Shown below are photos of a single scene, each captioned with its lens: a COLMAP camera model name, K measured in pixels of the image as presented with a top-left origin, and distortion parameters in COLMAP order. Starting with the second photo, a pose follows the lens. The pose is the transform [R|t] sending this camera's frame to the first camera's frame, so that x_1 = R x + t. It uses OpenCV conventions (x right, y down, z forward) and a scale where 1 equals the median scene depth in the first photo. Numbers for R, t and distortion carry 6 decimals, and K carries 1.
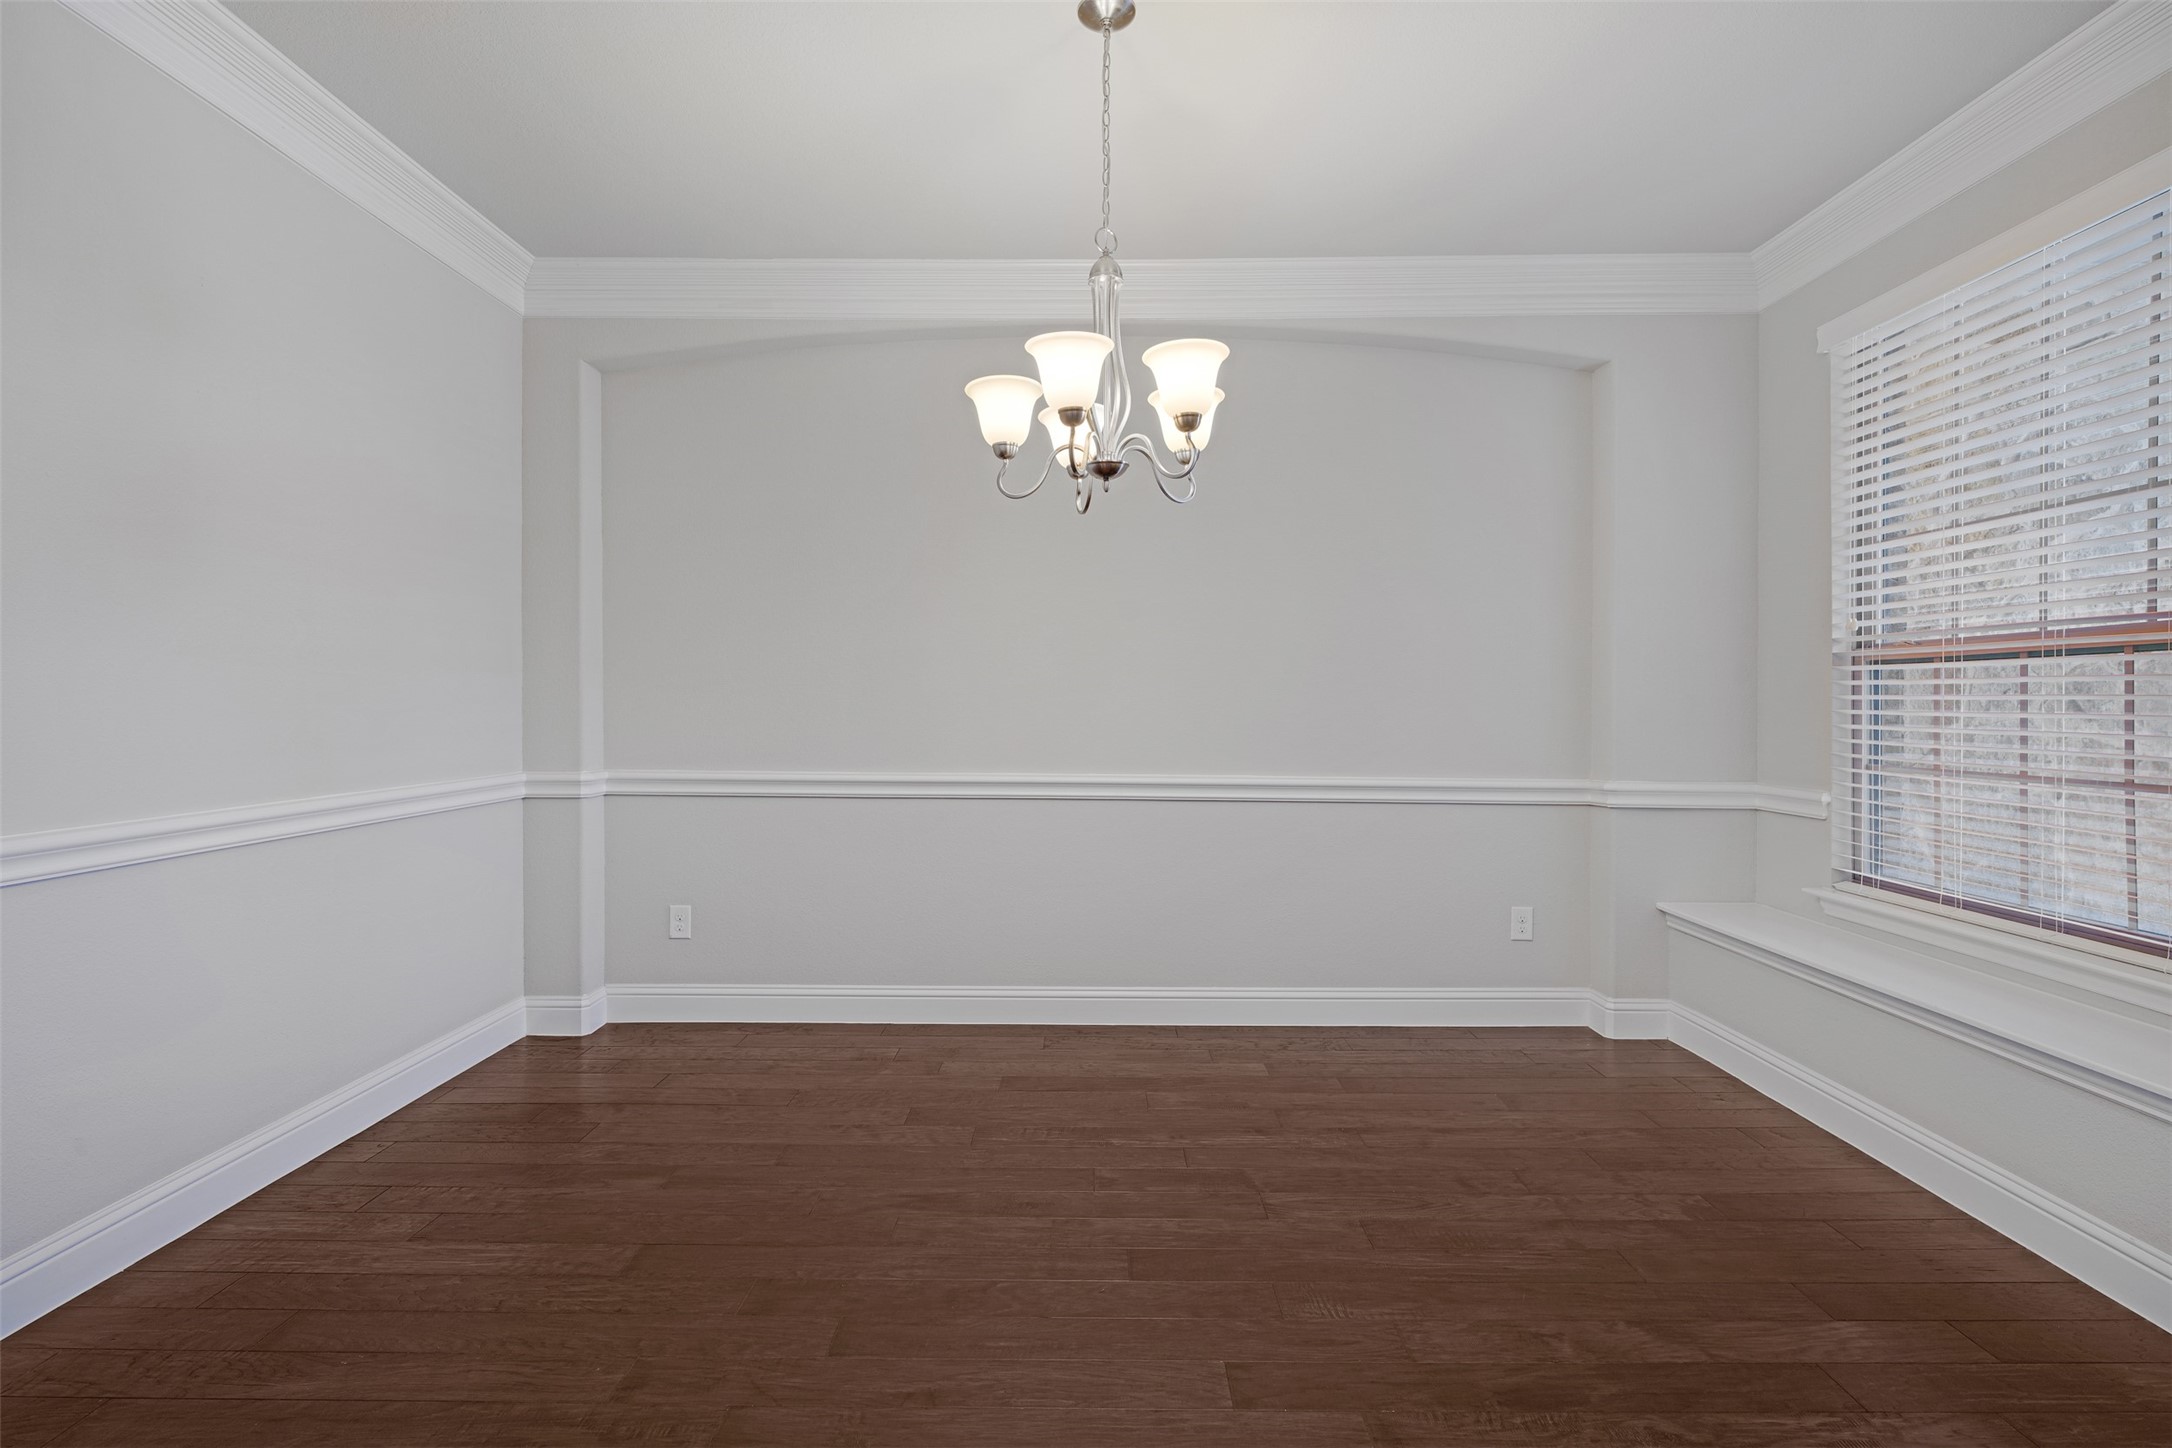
lens RADIAL K [[1015.5, 0, 1084.0], [0, 1015.5, 709.1], [0, 0, 1]] dist [0.000226, -0.002647]
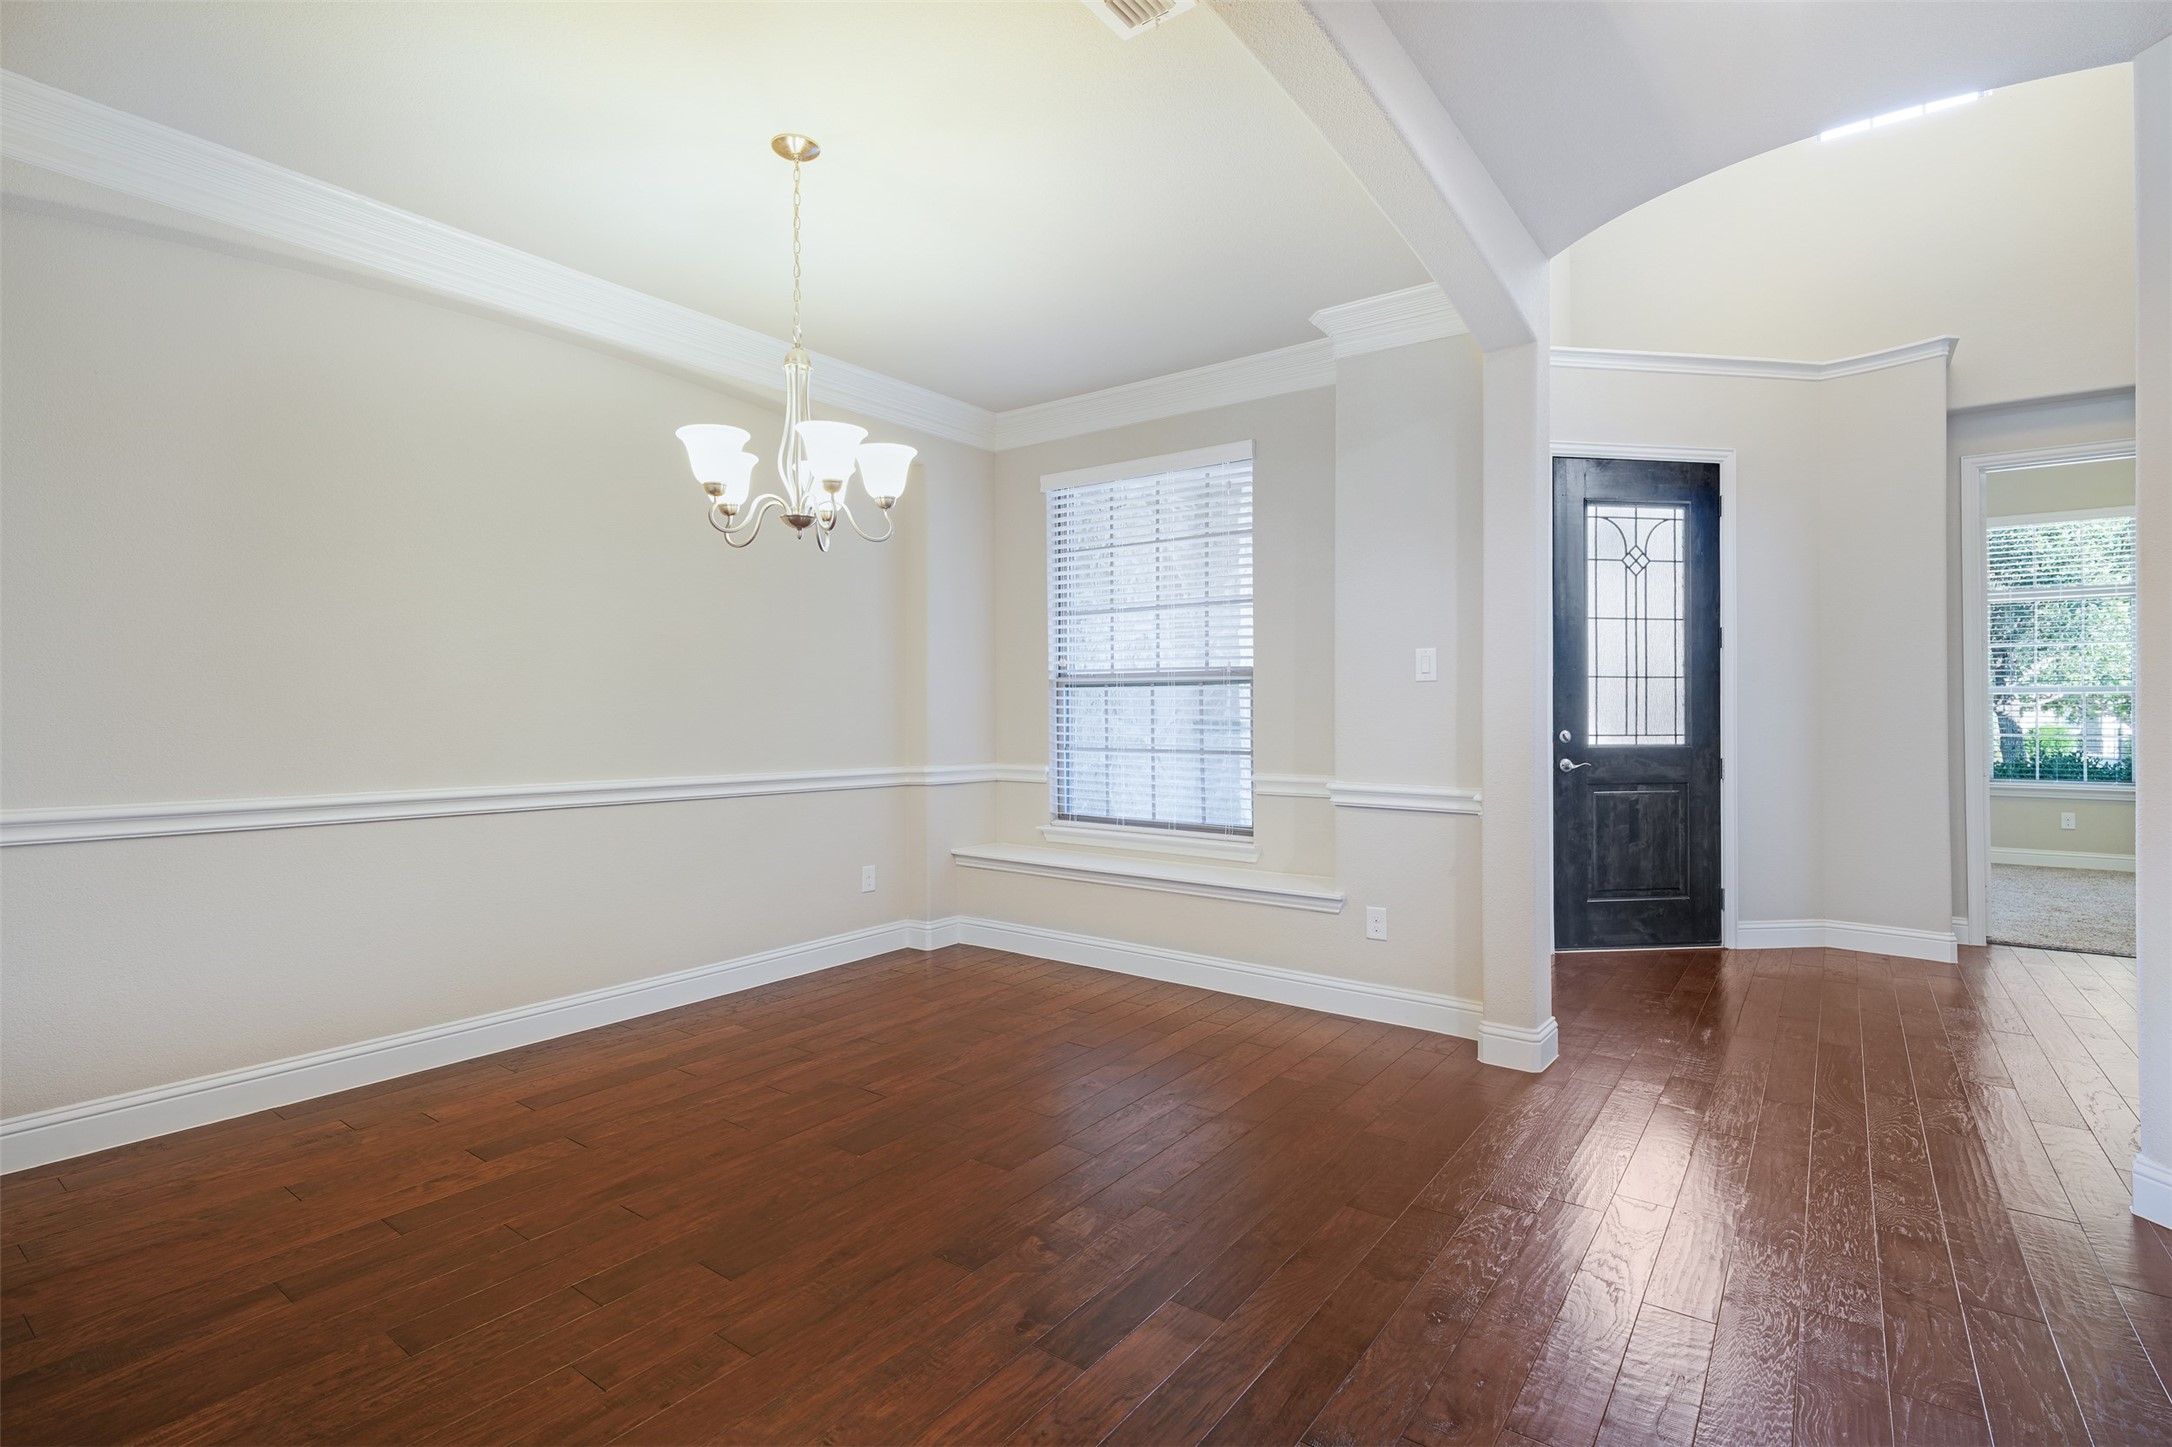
lens RADIAL K [[1015.5, 0, 1093.9], [0, 1015.5, 710.3], [0, 0, 1]] dist [0.000226, -0.002647]
pose [[0.584903, -0.000679, 0.811103, -0.544534], [0.005929, 0.999977, -0.003438, 0.000002], [-0.811082, 0.006820, 0.584893, -0.004269]]
